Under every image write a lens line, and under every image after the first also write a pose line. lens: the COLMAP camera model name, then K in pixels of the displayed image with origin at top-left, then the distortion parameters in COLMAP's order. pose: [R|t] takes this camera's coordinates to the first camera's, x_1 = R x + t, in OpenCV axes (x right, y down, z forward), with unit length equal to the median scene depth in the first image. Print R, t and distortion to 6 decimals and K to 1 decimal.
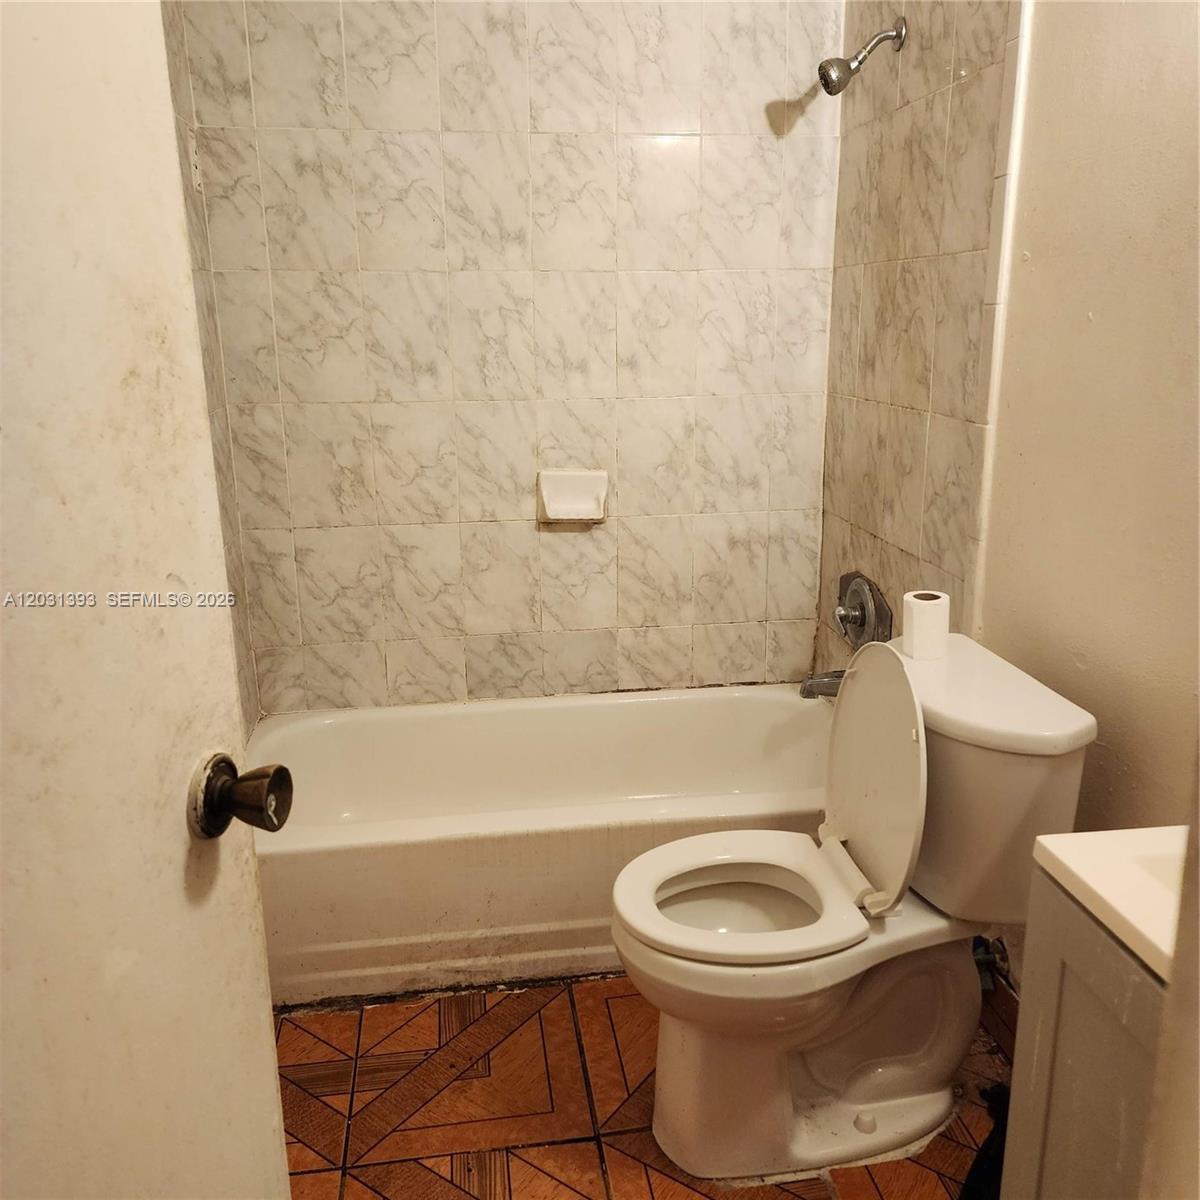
lens RADIAL K [[1062.3, 0, 605.6], [0, 1062.3, 590.8], [0, 0, 1]] dist [0.090441, -0.102181]
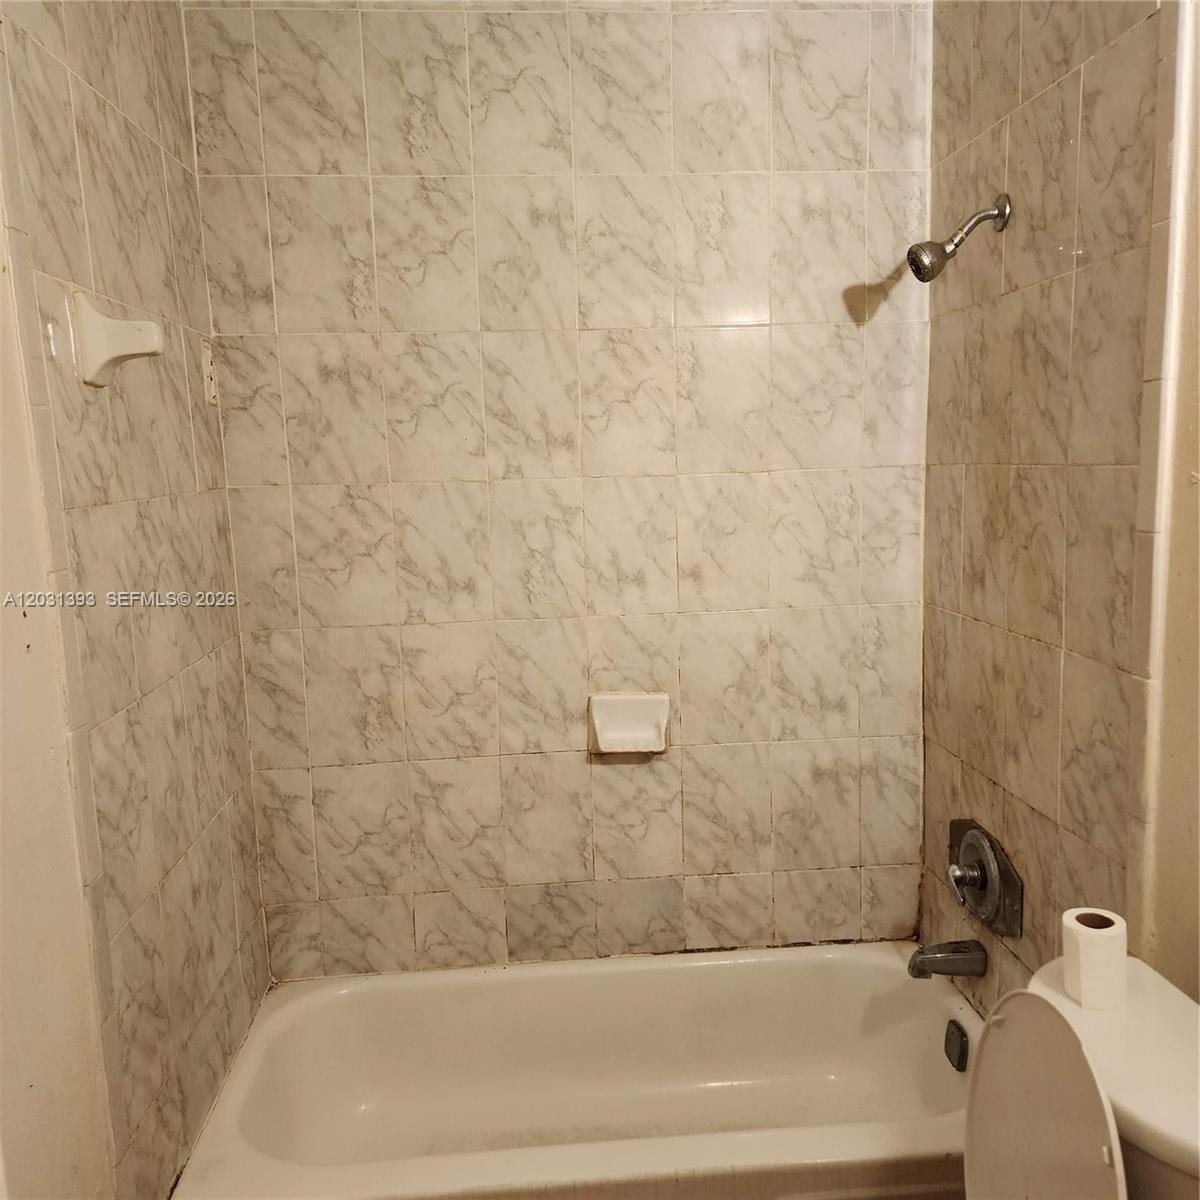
lens RADIAL K [[1062.3, 0, 602.8], [0, 1062.3, 617.7], [0, 0, 1]] dist [0.090441, -0.102181]
pose [[0.998063, -0.011947, -0.061054, 0.001567], [0.005391, 0.994305, -0.106436, -0.094046], [0.061978, 0.105901, 0.992443, 0.144911]]
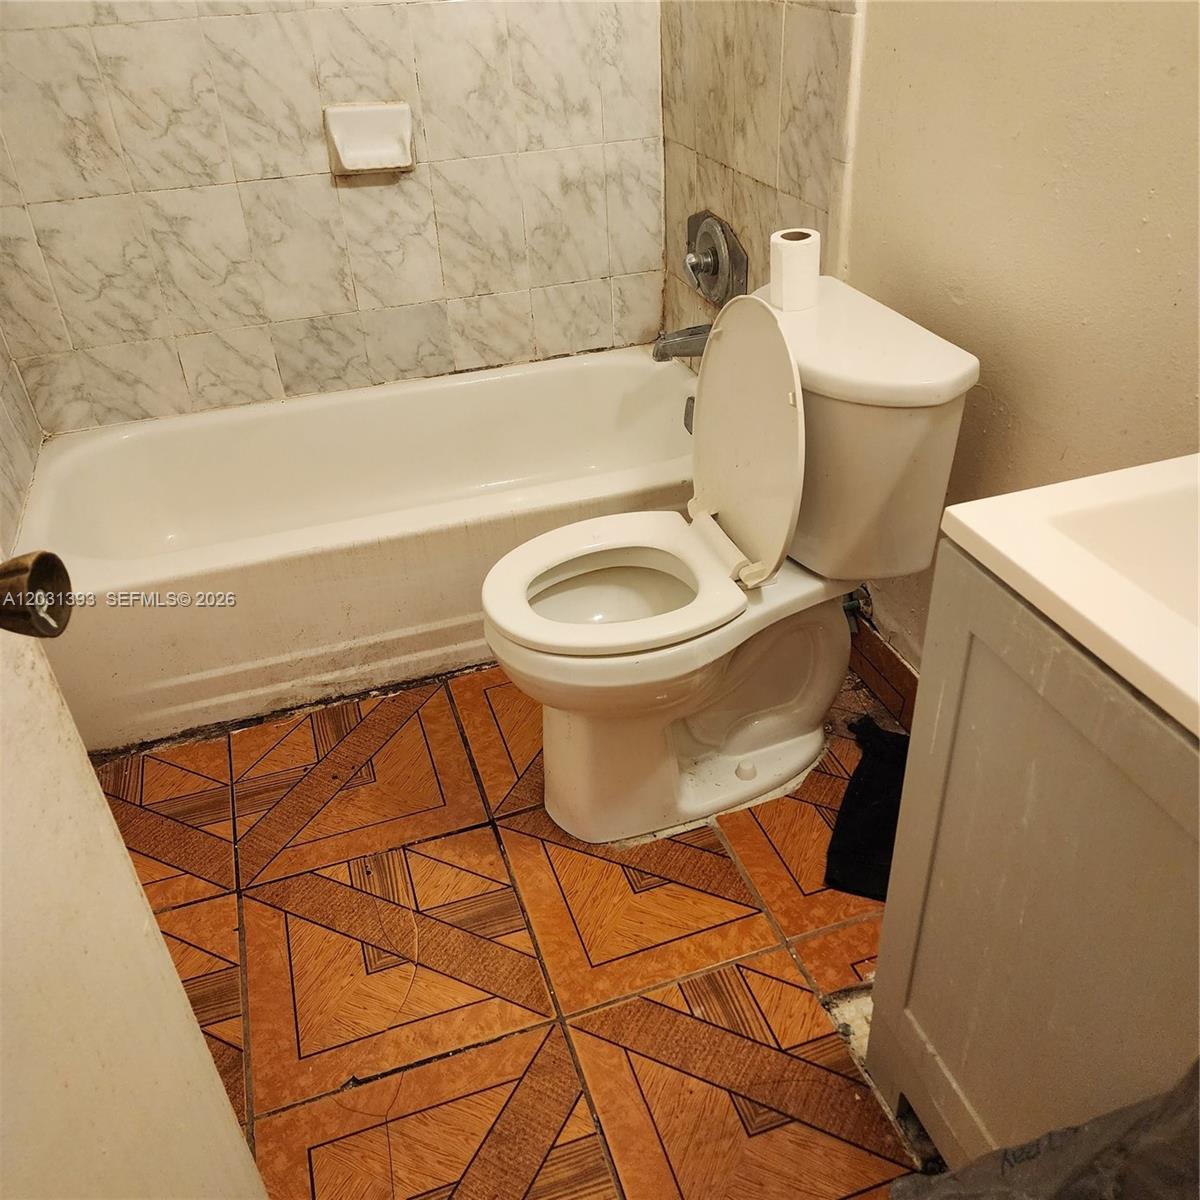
lens RADIAL K [[1062.3, 0, 611.0], [0, 1062.3, 594.8], [0, 0, 1]] dist [0.090441, -0.102181]
pose [[0.983150, -0.124717, 0.133647, -0.003929], [0.076917, 0.945477, 0.316476, -0.004828], [-0.165831, -0.300863, 0.939139, 0.075885]]
